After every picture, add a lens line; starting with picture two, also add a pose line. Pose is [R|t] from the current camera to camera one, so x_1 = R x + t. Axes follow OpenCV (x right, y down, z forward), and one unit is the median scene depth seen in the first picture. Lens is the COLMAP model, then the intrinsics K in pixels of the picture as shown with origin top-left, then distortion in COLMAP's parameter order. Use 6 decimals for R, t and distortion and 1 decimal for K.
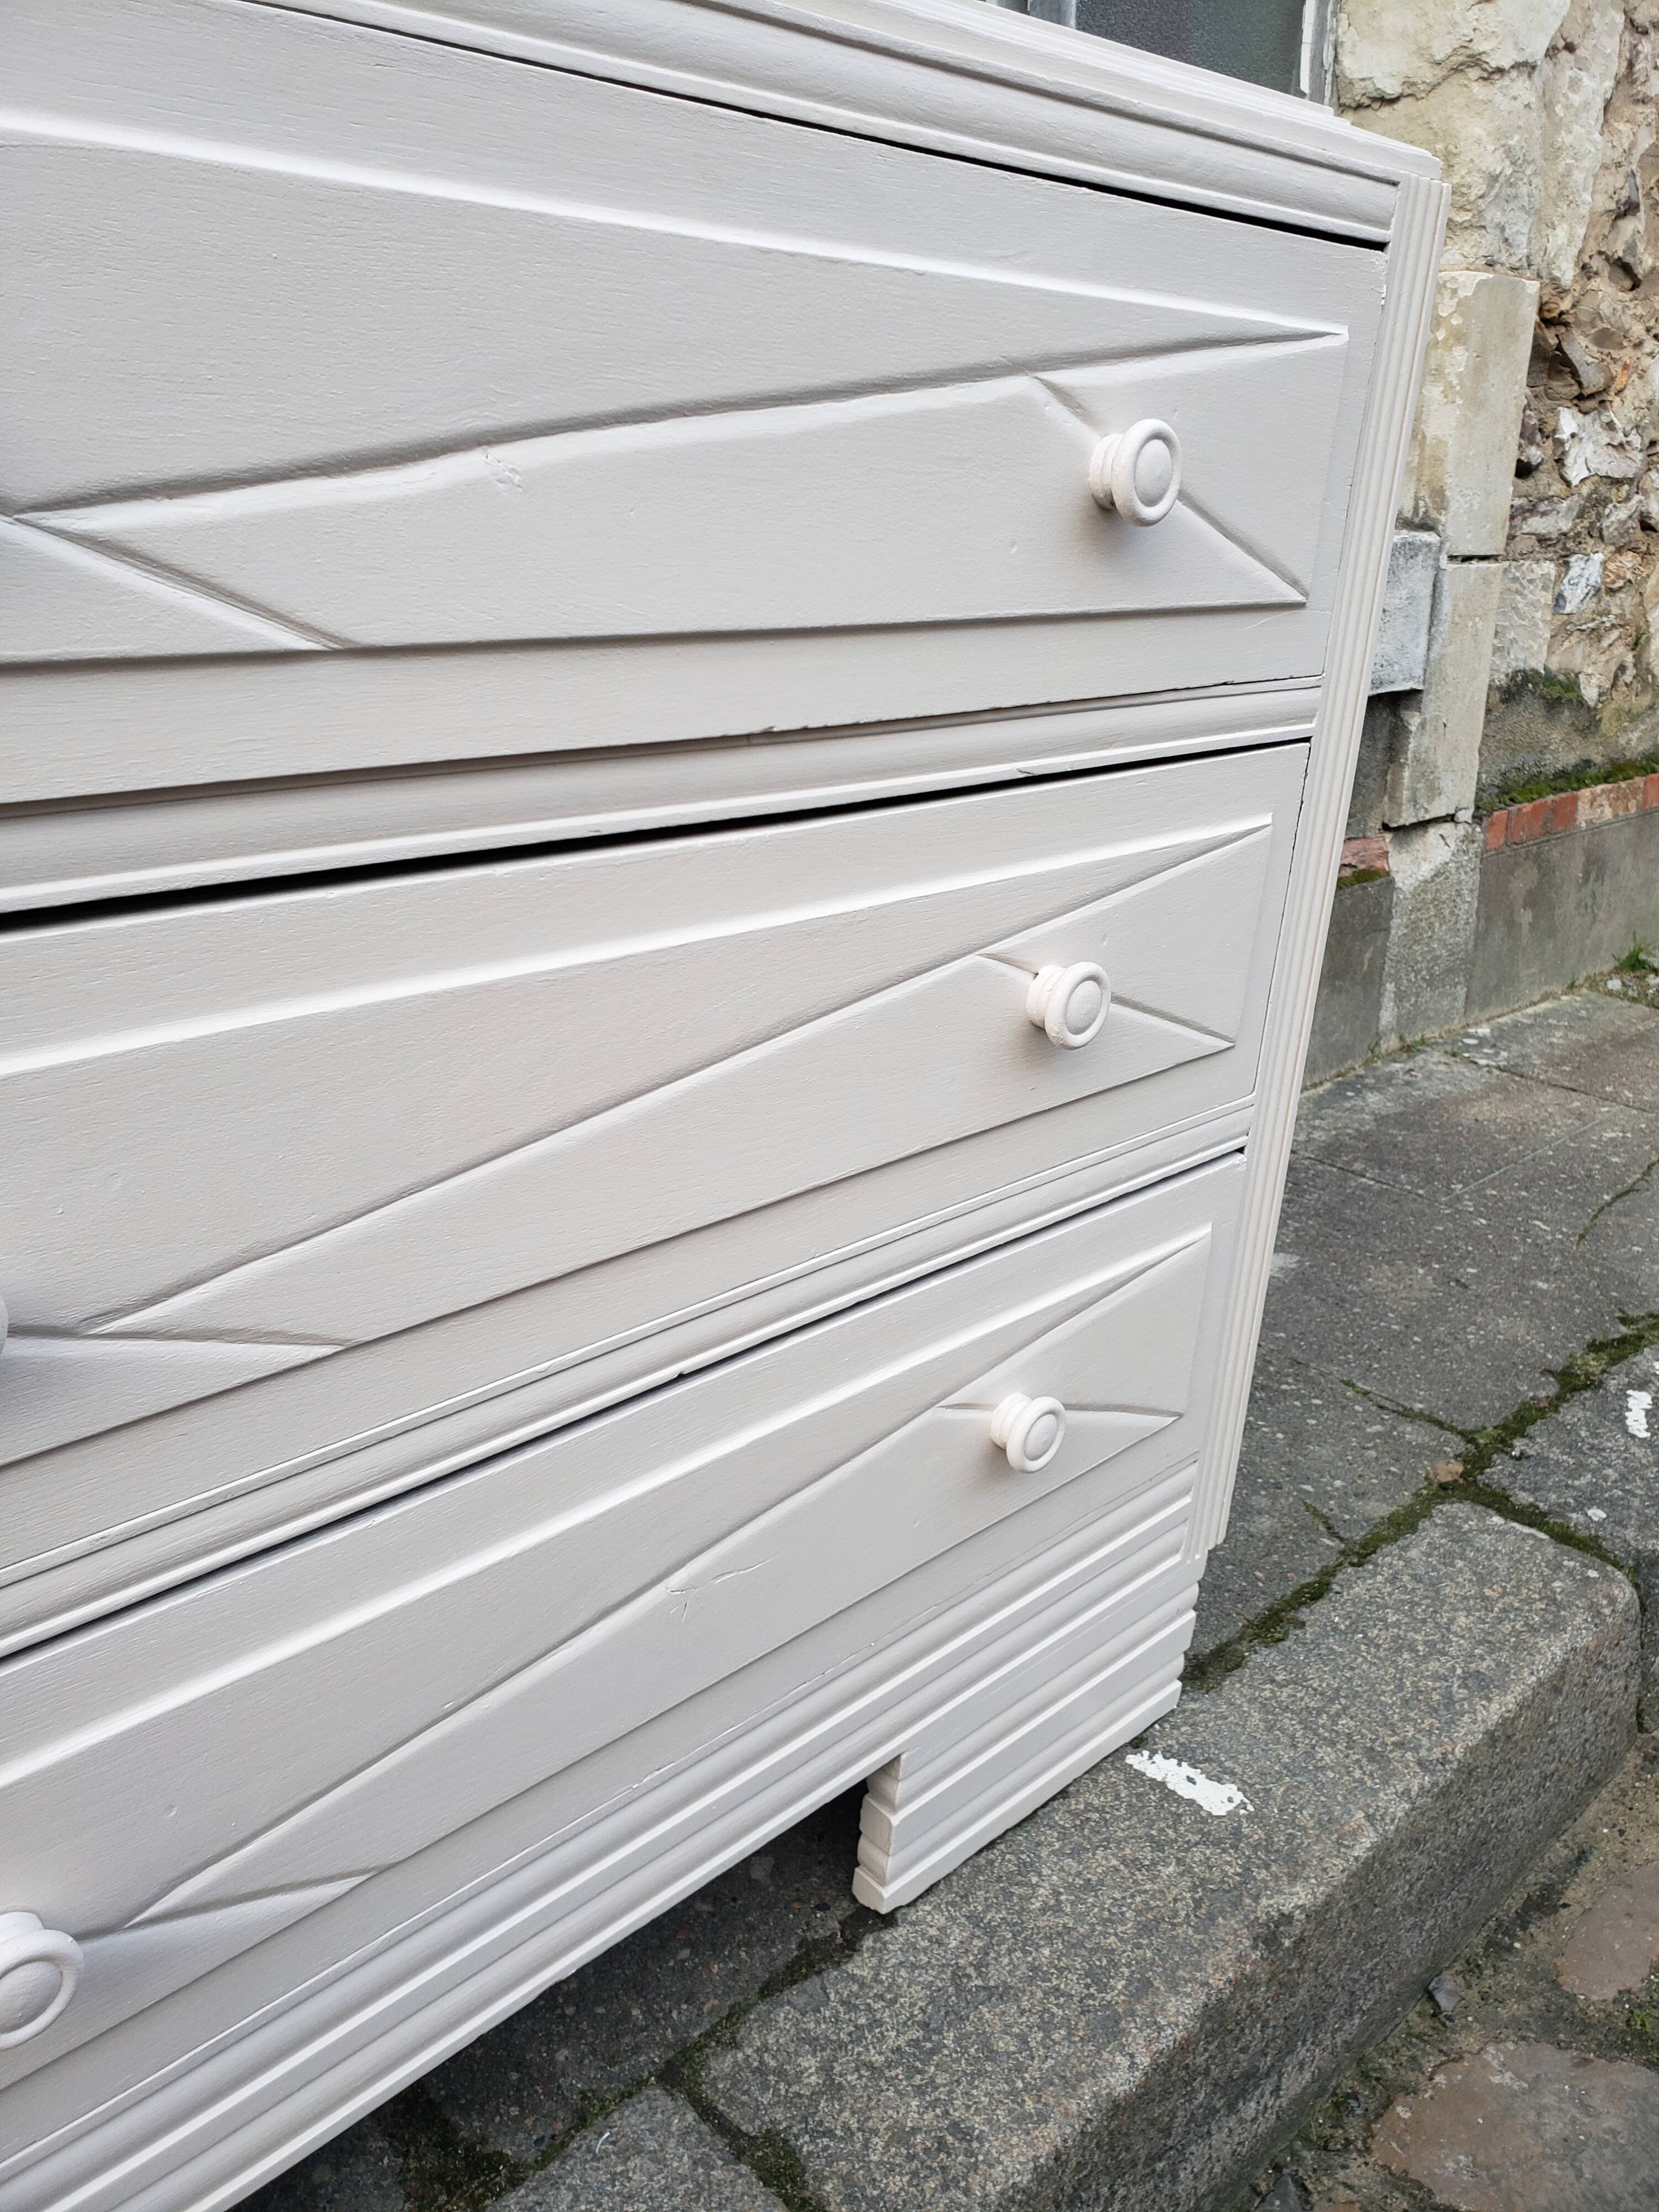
lens RADIAL K [[1741.7, 0, 834.5], [0, 1741.7, 1091.9], [0, 0, 1]] dist [0.000728, 0.031549]
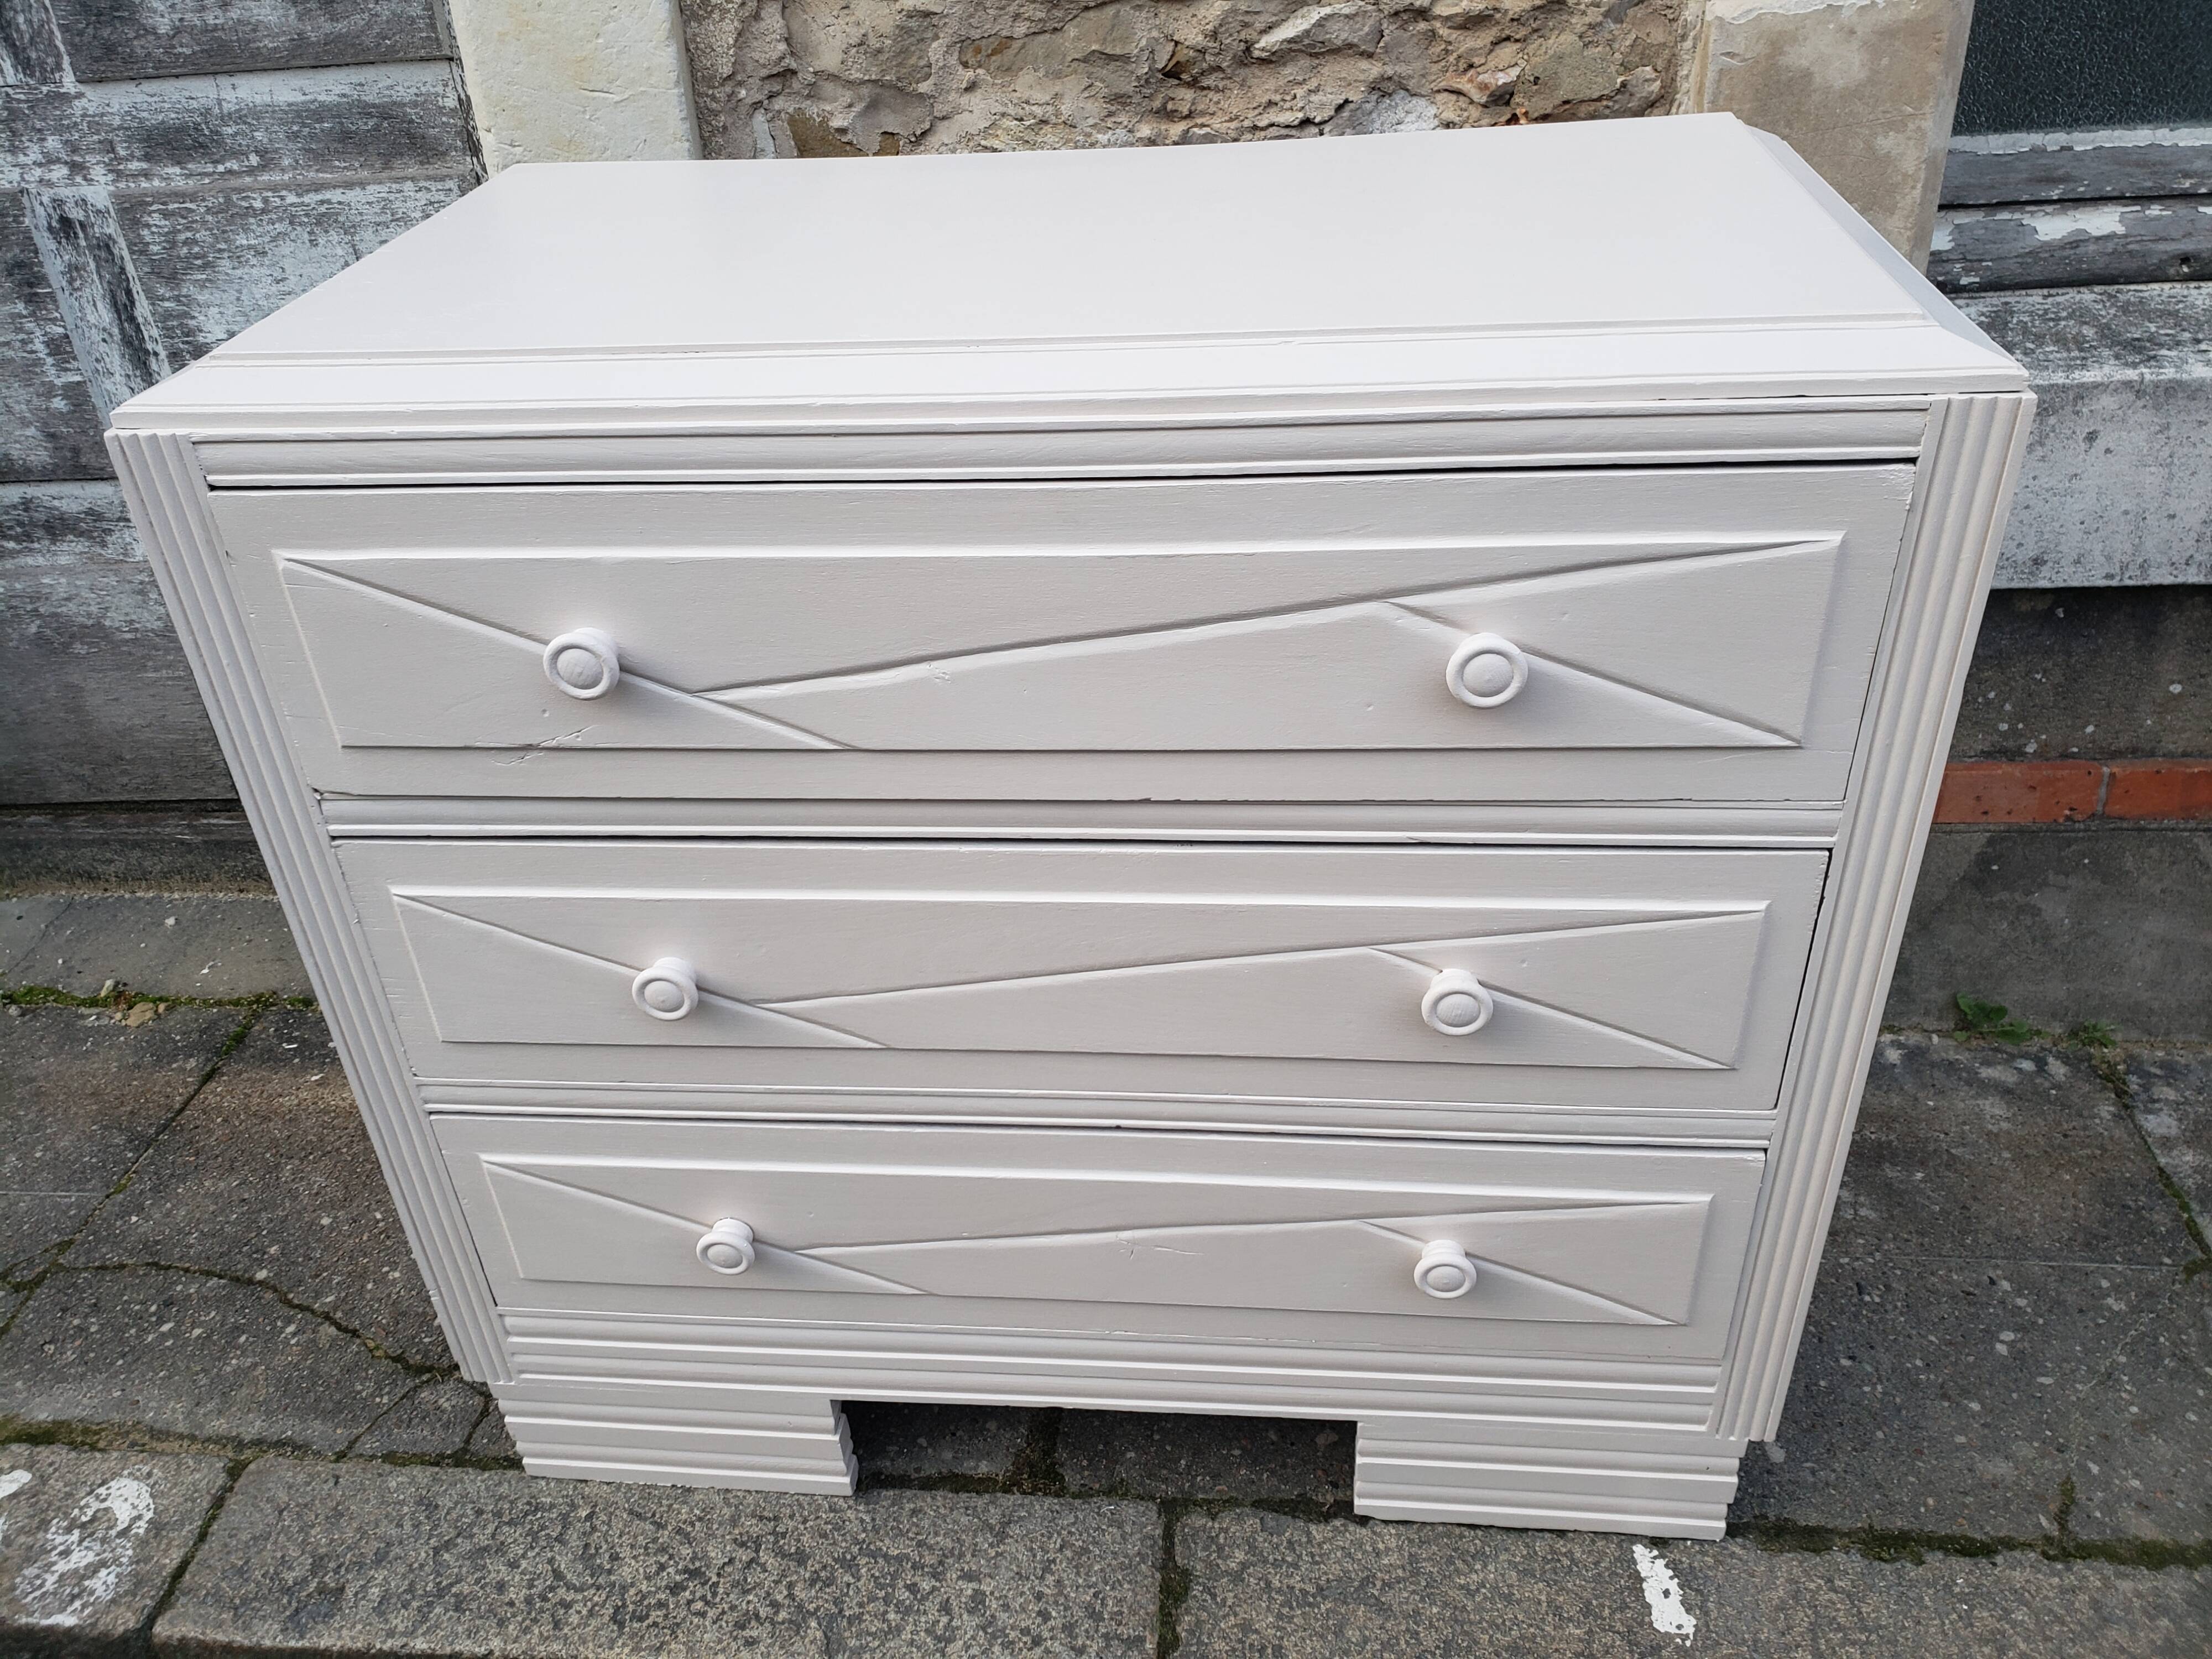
lens RADIAL K [[1741.7, 0, 1091.9], [0, 1741.7, 809.6], [0, 0, 1]] dist [0.000728, 0.031549]
pose [[0.644180, 0.333420, -0.688377, 0.683404], [-0.186012, 0.941259, 0.281836, -0.425973], [0.741911, -0.053507, 0.668360, -0.064002]]
